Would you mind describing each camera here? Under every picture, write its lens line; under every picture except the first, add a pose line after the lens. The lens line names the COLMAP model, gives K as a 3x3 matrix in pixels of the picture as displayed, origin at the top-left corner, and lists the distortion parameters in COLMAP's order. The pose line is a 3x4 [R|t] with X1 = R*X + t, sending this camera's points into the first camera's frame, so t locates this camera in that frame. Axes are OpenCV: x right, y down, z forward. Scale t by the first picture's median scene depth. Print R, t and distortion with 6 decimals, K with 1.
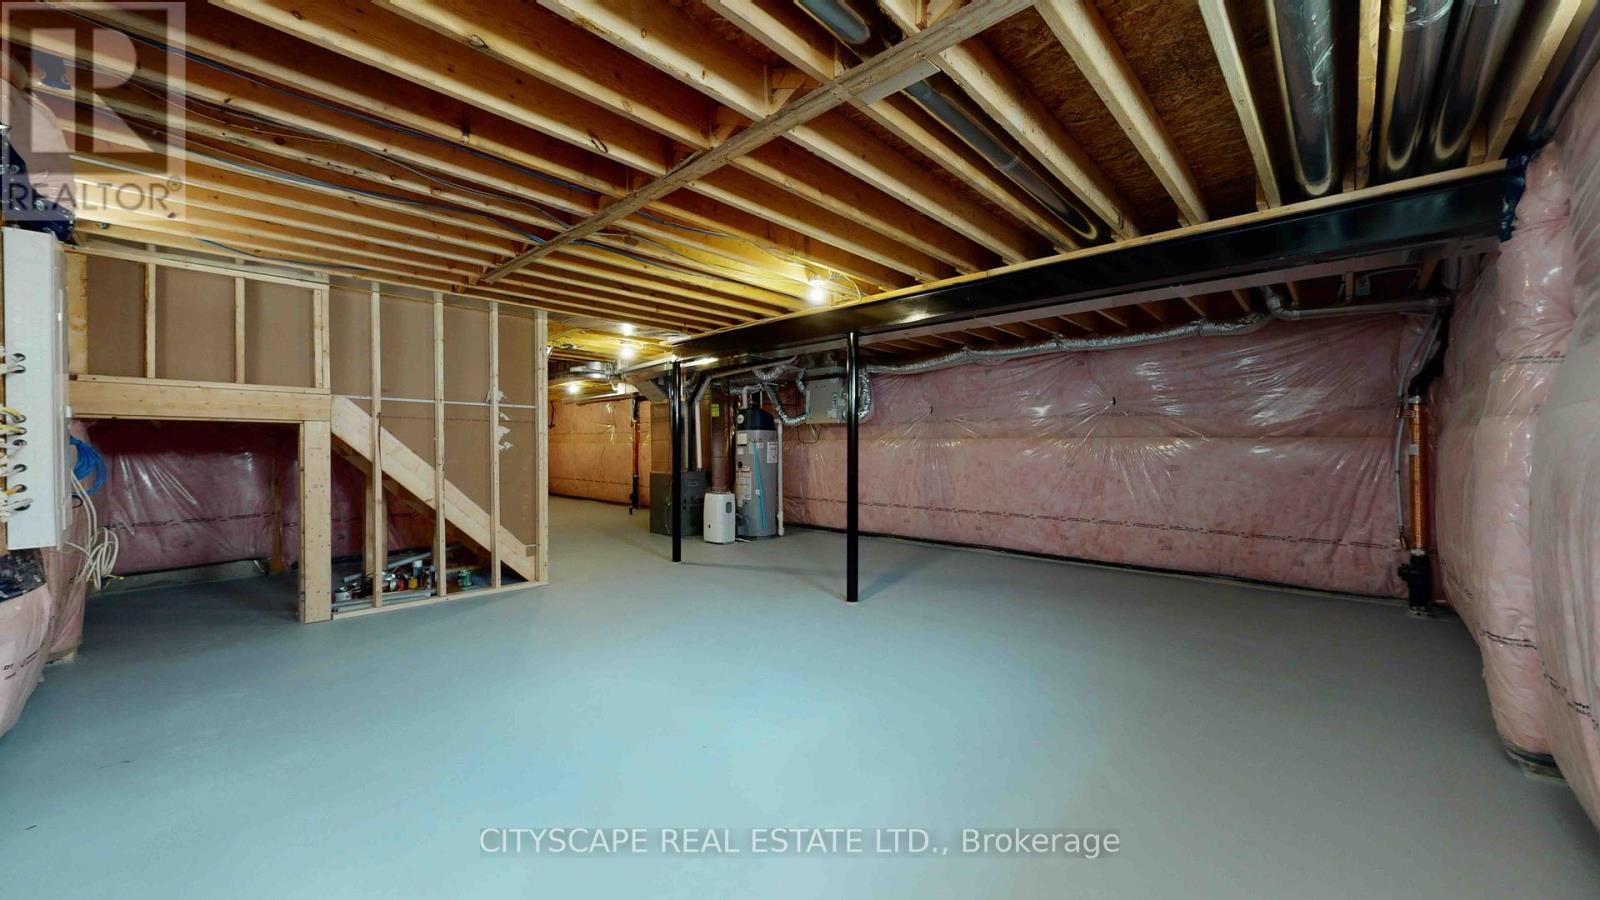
lens RADIAL K [[587.5, 0, 799.8], [0, 587.5, 449.2], [0, 0, 1]] dist [-0.002203, 0.000294]
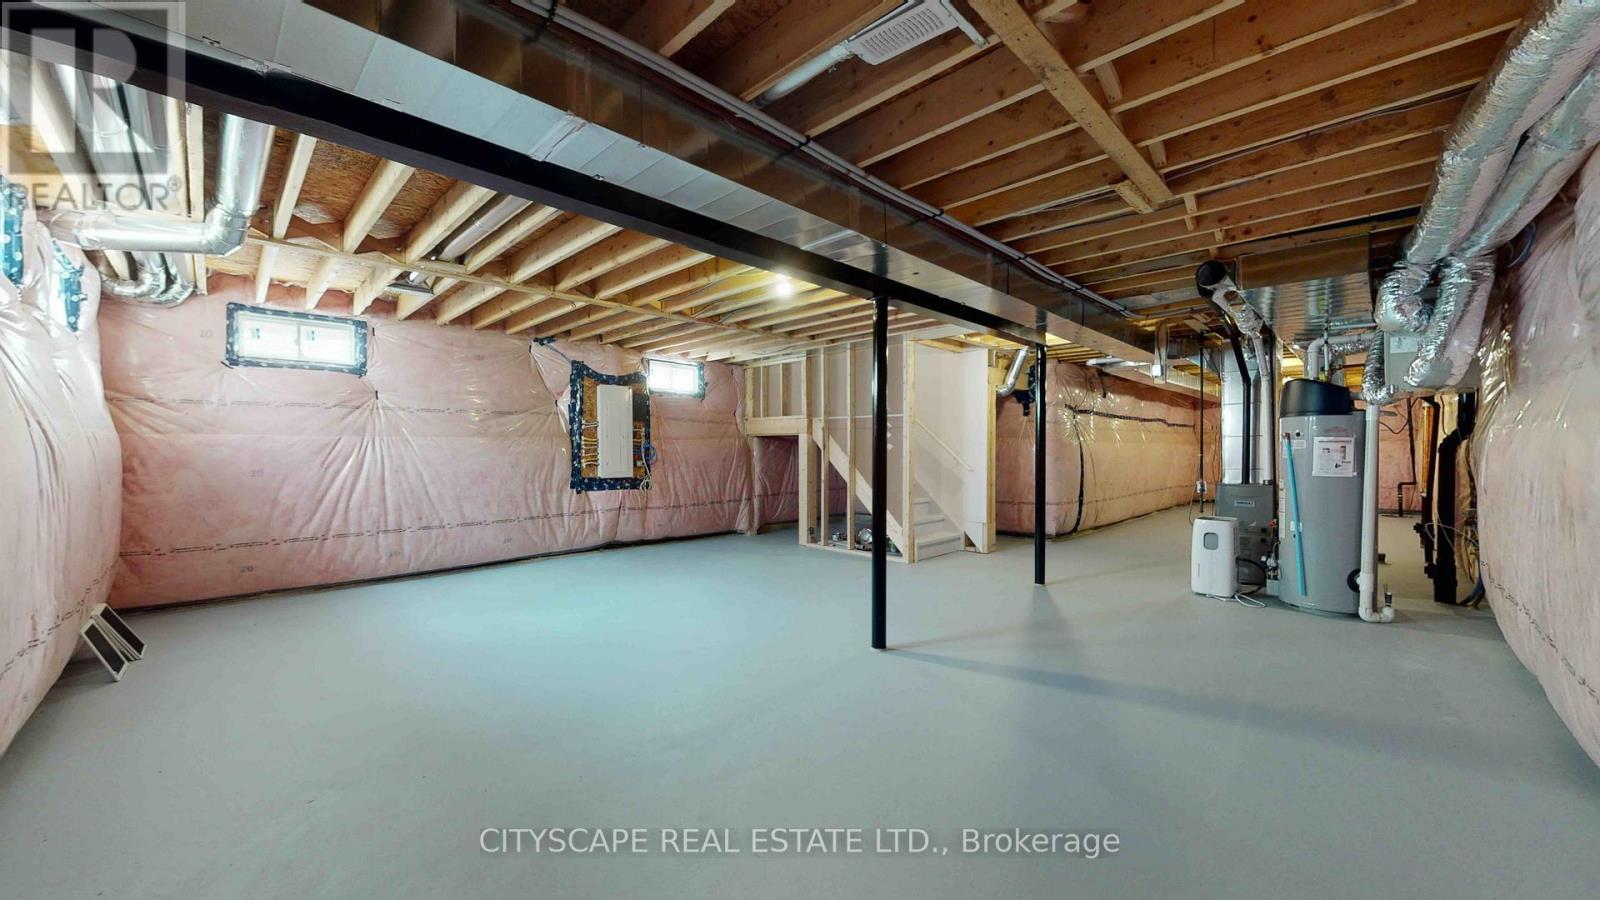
lens RADIAL K [[587.5, 0, 796.5], [0, 587.5, 451.4], [0, 0, 1]] dist [-0.002203, 0.000294]
pose [[-0.025304, 0.006173, -0.999661, 0.803085], [0.000728, 0.999981, 0.006157, -0.004441], [0.999680, -0.000572, -0.025308, 0.844655]]
